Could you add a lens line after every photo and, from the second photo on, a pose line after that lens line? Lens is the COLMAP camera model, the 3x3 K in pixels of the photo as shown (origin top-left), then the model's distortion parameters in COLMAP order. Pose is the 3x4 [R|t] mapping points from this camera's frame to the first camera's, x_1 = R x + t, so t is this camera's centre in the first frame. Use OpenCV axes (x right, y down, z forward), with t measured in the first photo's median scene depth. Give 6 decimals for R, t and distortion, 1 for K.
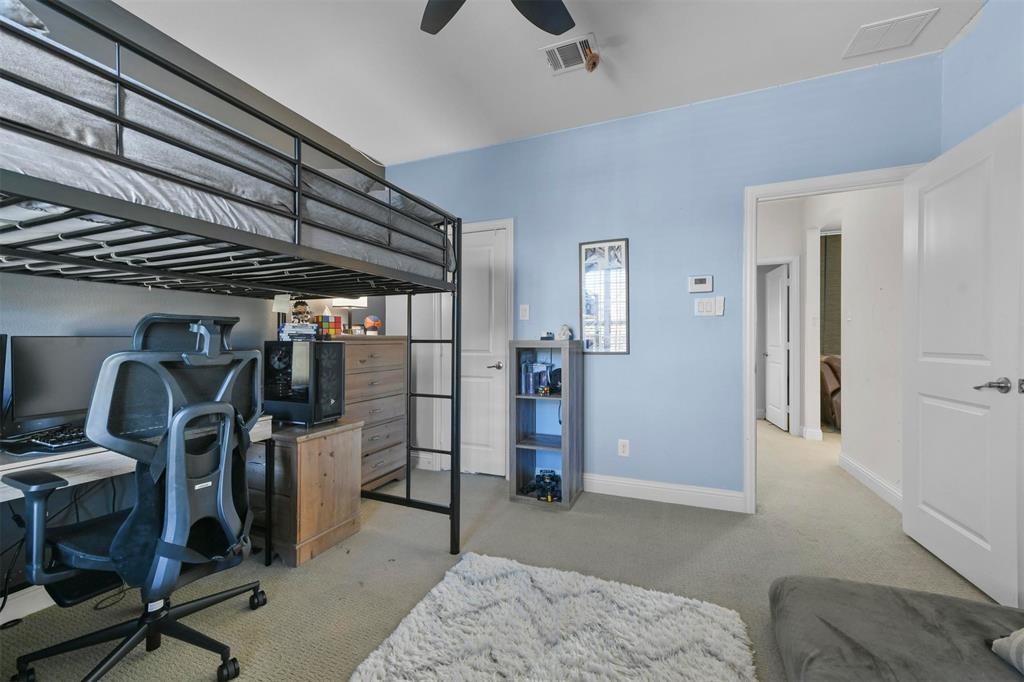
lens RADIAL K [[401.1, 0, 513.0], [0, 401.1, 343.3], [0, 0, 1]] dist [0.015380, -0.000100]
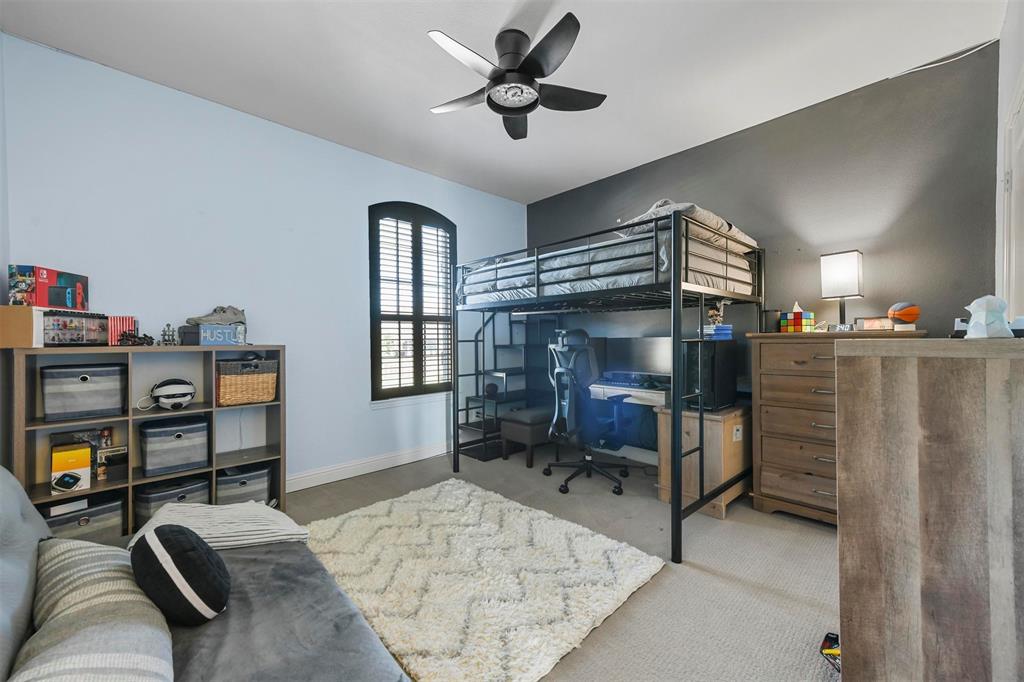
lens RADIAL K [[401.1, 0, 511.0], [0, 401.1, 338.9], [0, 0, 1]] dist [0.015380, -0.000100]
pose [[-0.406407, 0.000724, -0.913692, 1.242421], [0.002428, 0.999997, -0.000288, -0.011968], [0.913689, -0.002336, -0.406408, 1.430863]]
